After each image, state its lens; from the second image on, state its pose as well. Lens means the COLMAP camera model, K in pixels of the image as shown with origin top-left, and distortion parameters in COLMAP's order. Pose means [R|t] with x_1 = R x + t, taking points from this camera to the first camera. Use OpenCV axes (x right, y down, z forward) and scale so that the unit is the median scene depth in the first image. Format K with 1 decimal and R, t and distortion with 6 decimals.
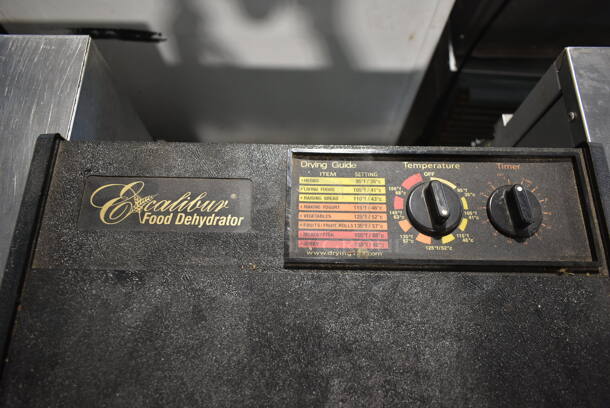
lens RADIAL K [[468.6, 0, 305.0], [0, 468.6, 204.0], [0, 0, 1]] dist [-0.000442, 0.005652]
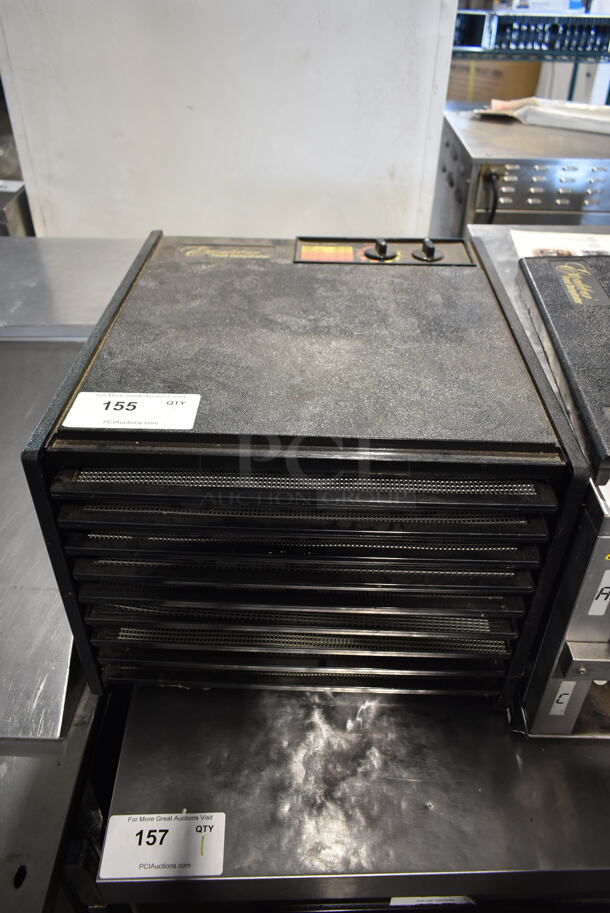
lens RADIAL K [[701.3, 0, 305.0], [0, 701.3, 456.5], [0, 0, 1]] dist [-0.000442, 0.005652]
pose [[0.999852, 0.013693, -0.010385, 0.035289], [-0.017106, 0.850982, -0.524917, 1.988867], [0.001649, 0.525017, 0.851090, -0.793419]]
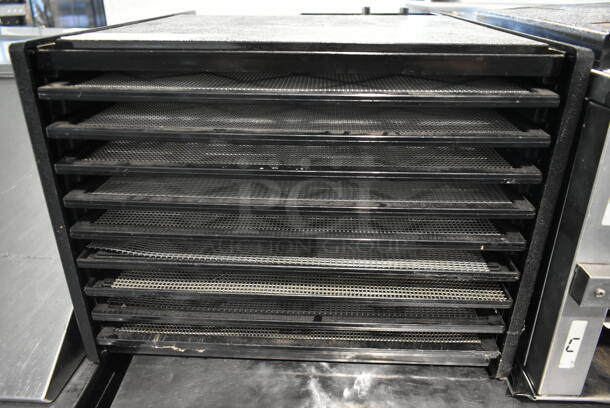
lens RADIAL K [[468.6, 0, 305.0], [0, 468.6, 204.0], [0, 0, 1]] dist [-0.000442, 0.005652]
pose [[0.999595, 0.008534, -0.027131, 0.068760], [-0.025018, 0.717546, -0.696062, 2.126502], [0.013527, 0.696459, 0.717469, 0.039526]]
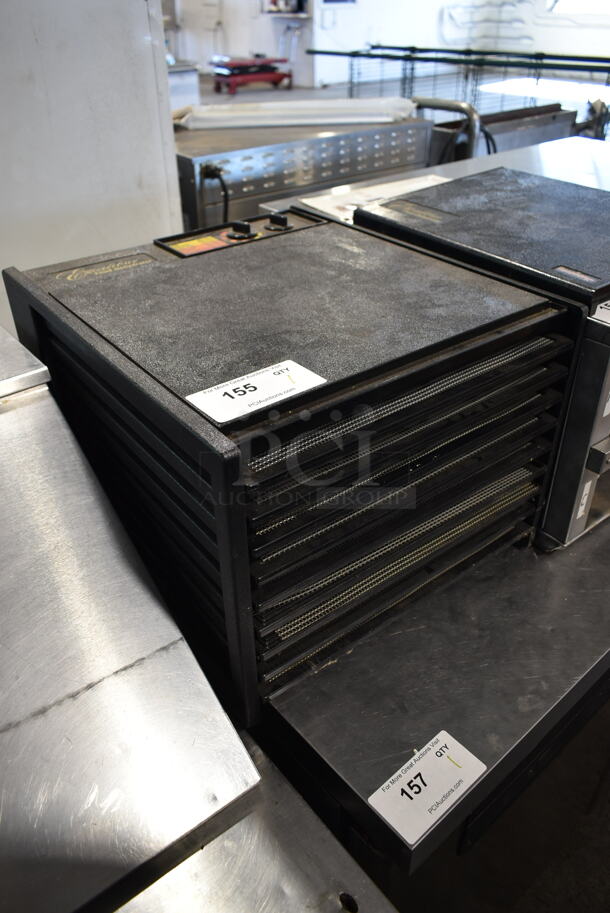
lens RADIAL K [[701.3, 0, 305.0], [0, 701.3, 456.5], [0, 0, 1]] dist [-0.000442, 0.005652]
pose [[0.780513, -0.362609, 0.509229, -1.226872], [0.589346, 0.698491, -0.405934, 1.851271], [-0.208496, 0.616949, 0.758883, -0.579128]]
